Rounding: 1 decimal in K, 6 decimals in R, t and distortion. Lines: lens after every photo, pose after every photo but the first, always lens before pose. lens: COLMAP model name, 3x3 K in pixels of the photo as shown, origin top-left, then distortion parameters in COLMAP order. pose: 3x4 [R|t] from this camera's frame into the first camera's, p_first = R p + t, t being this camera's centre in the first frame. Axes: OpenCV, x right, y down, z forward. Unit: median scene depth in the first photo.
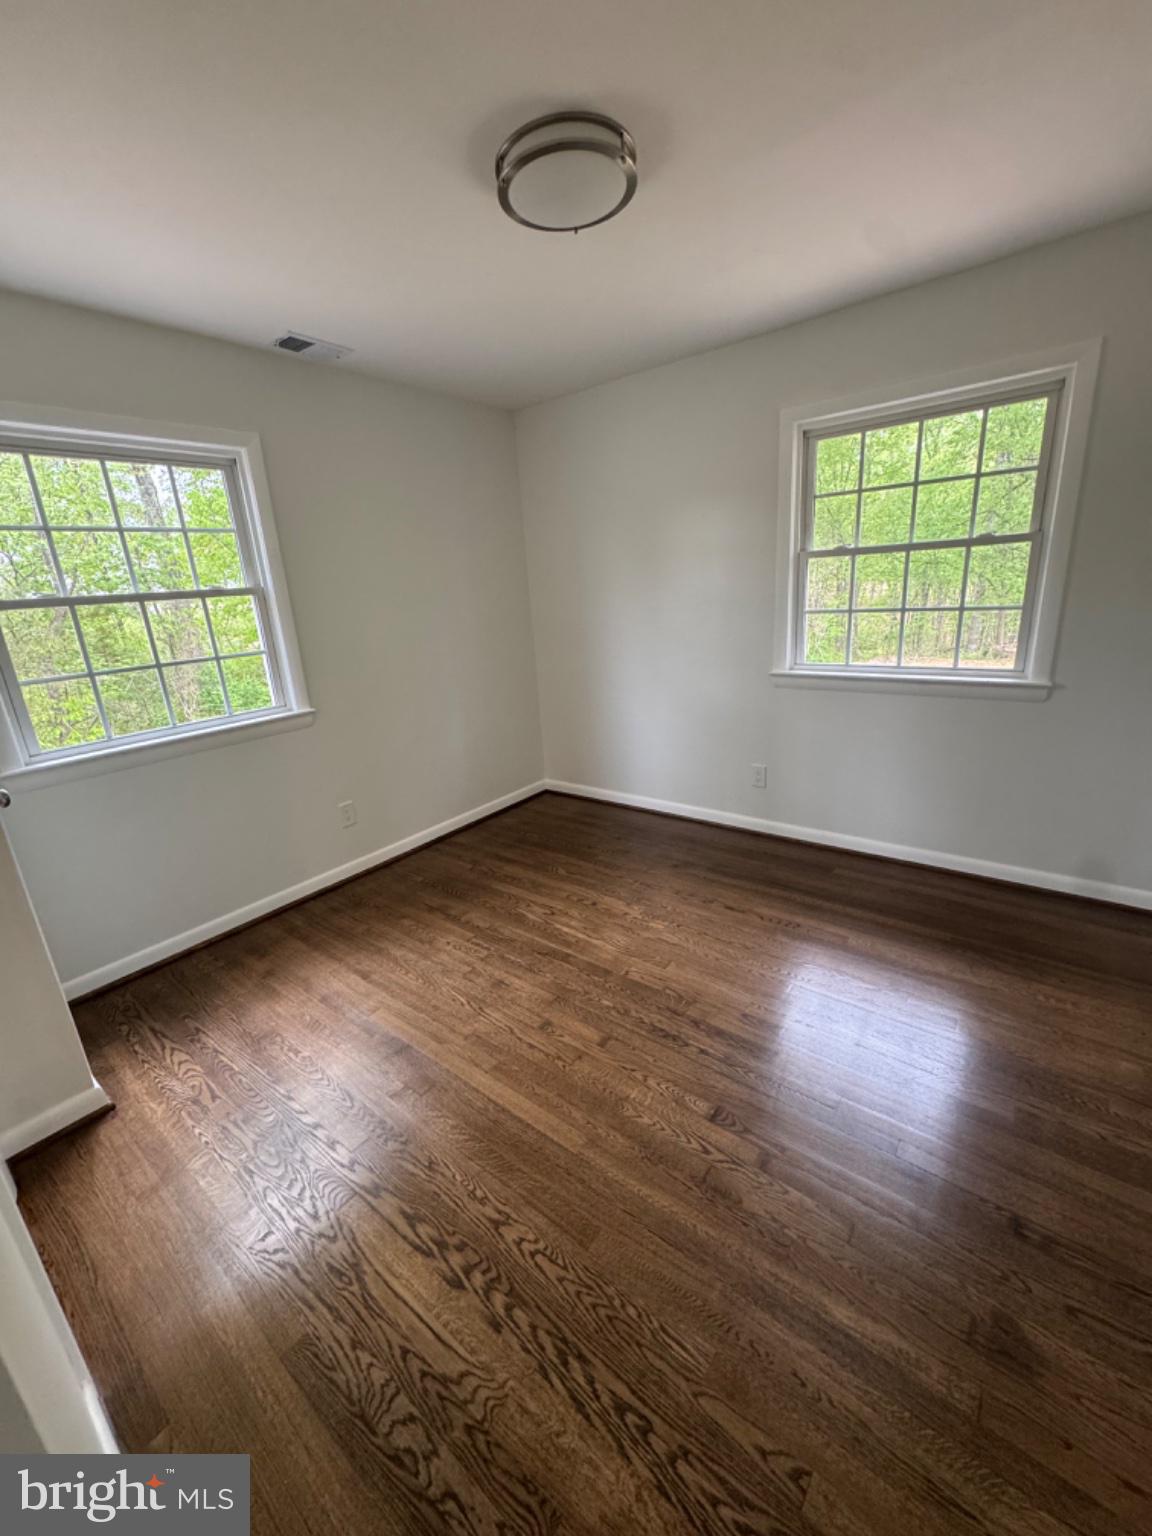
lens RADIAL K [[613.3, 0, 582.1], [0, 613.3, 765.5], [0, 0, 1]] dist [-0.002001, 0.000980]
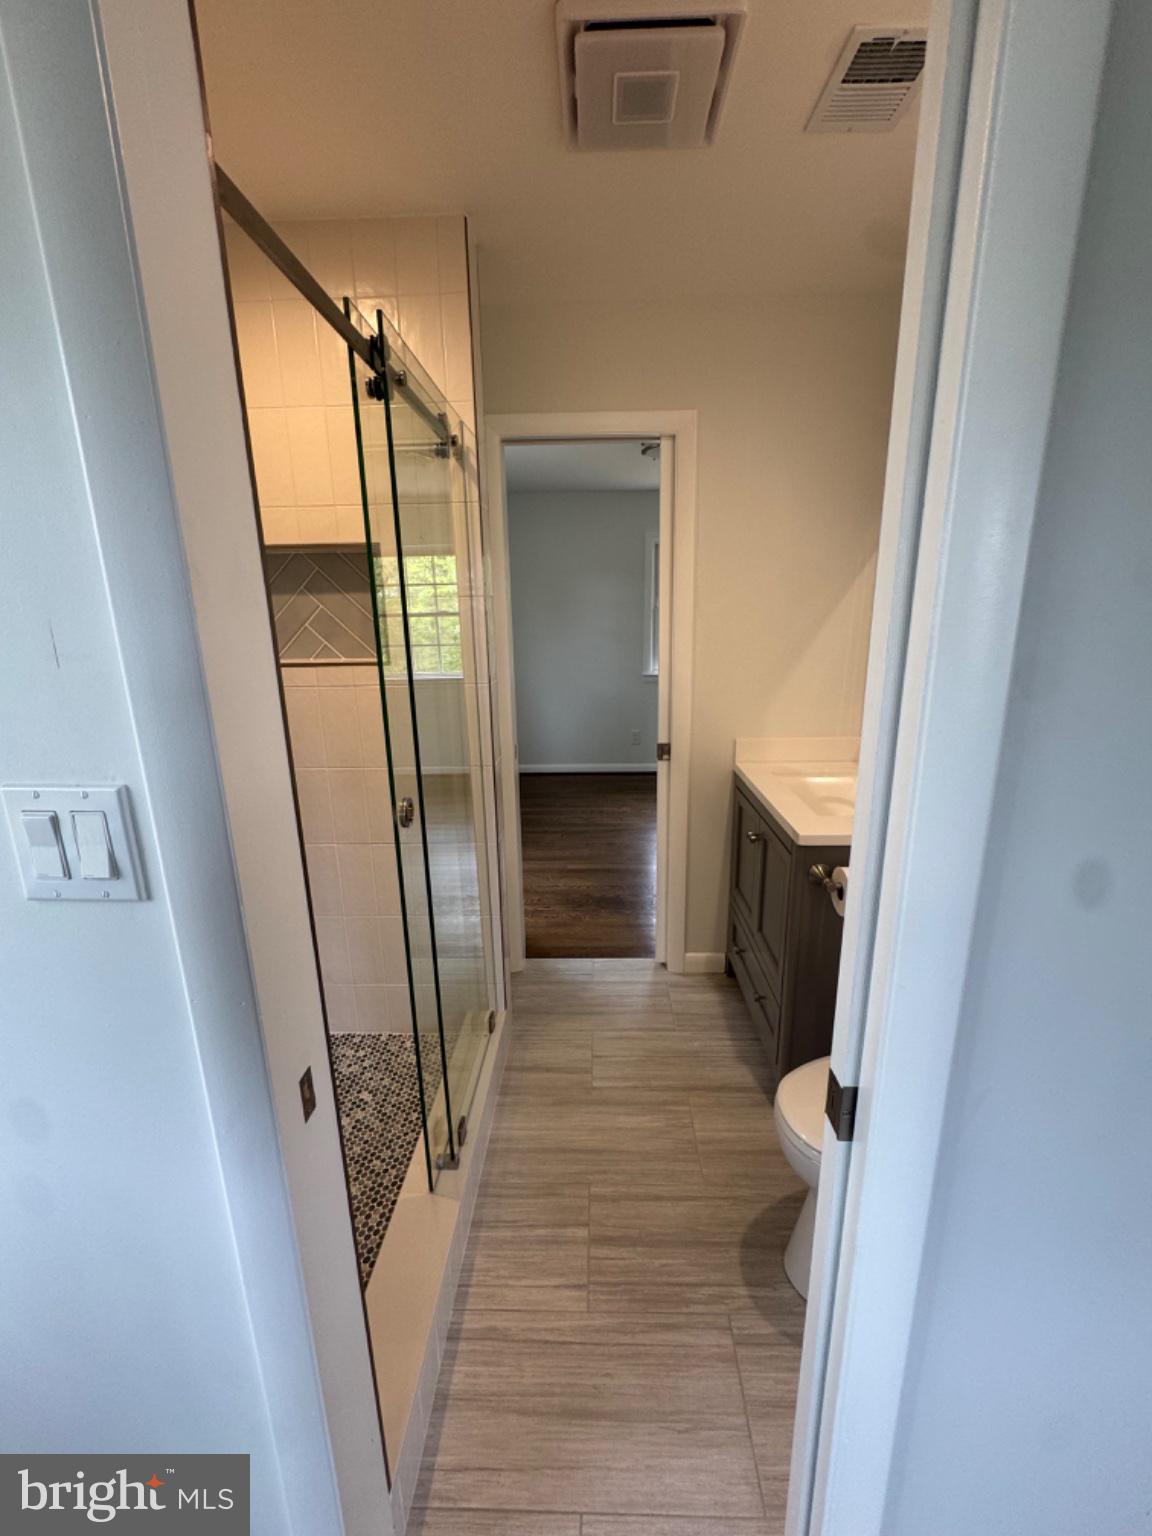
lens RADIAL K [[613.3, 0, 583.7], [0, 613.3, 768.1], [0, 0, 1]] dist [-0.002001, 0.000980]
pose [[0.804536, -0.106786, 0.584224, -0.965312], [0.144101, 0.989407, -0.017596, 0.130319], [-0.576156, 0.098344, 0.811401, -0.328350]]
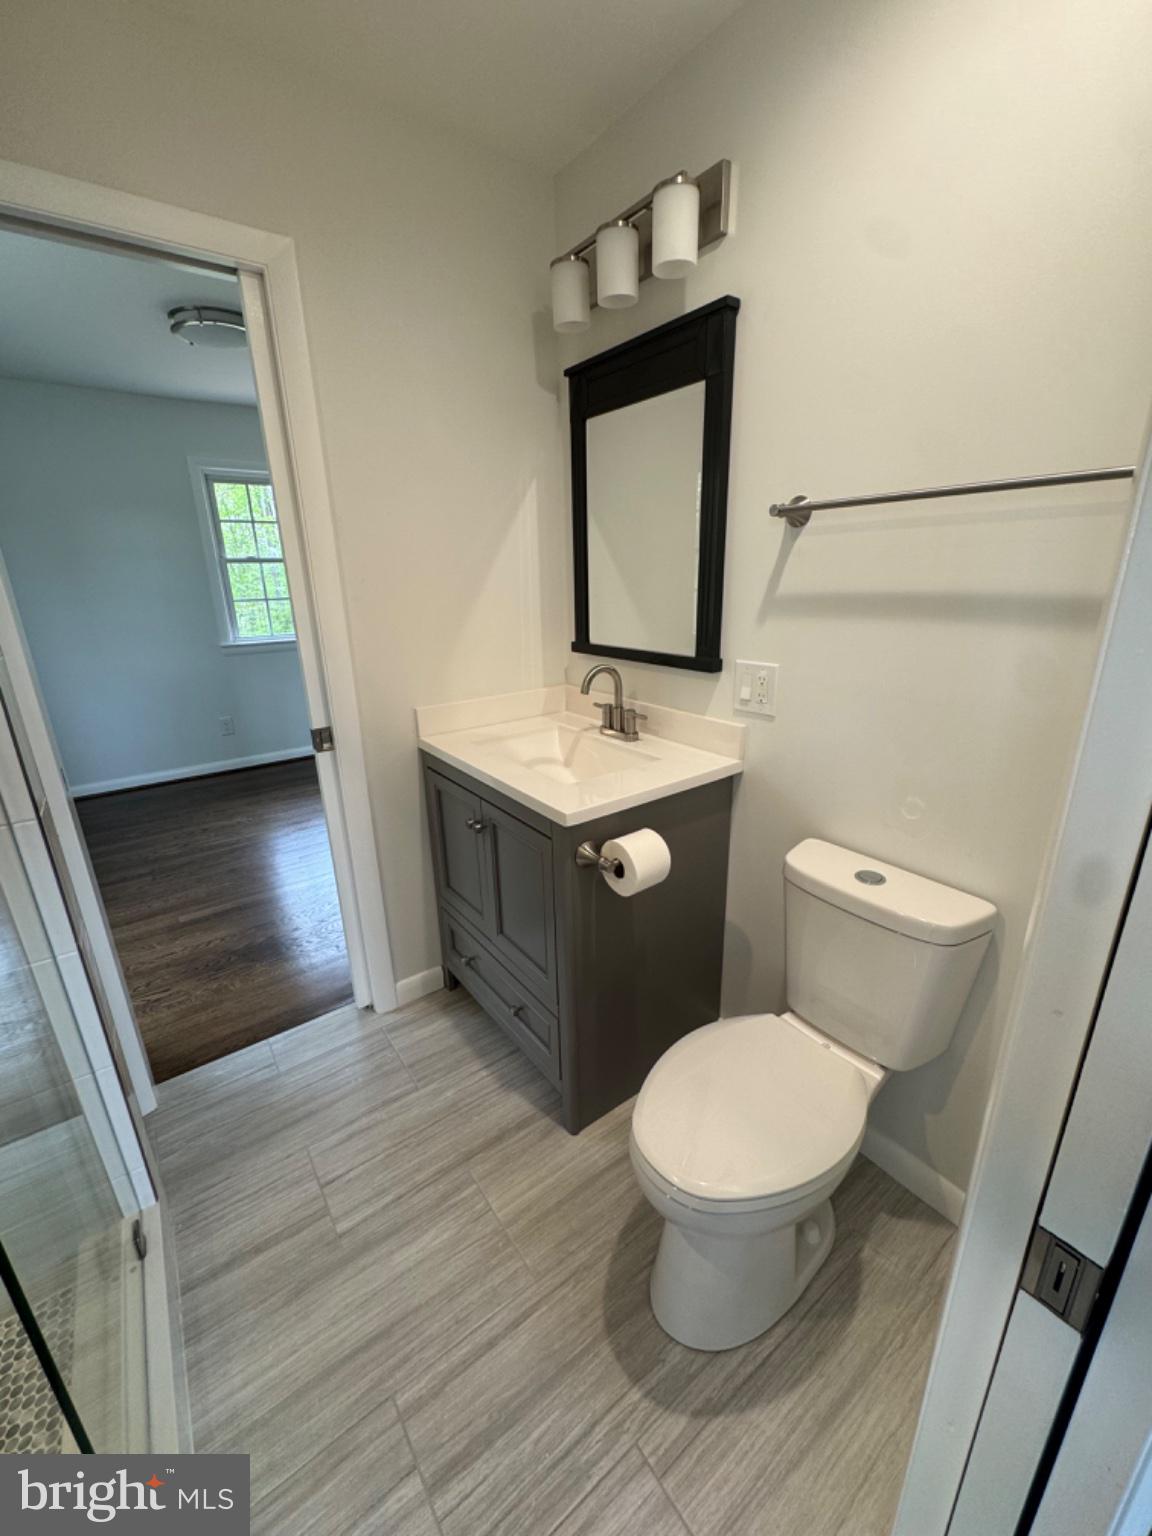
lens RADIAL K [[613.3, 0, 578.0], [0, 613.3, 766.7], [0, 0, 1]] dist [-0.002001, 0.000980]
pose [[0.273606, -0.249970, 0.928792, -0.891041], [0.279299, 0.944679, 0.171969, 0.099939], [-0.920398, 0.212359, 0.328286, -0.138218]]
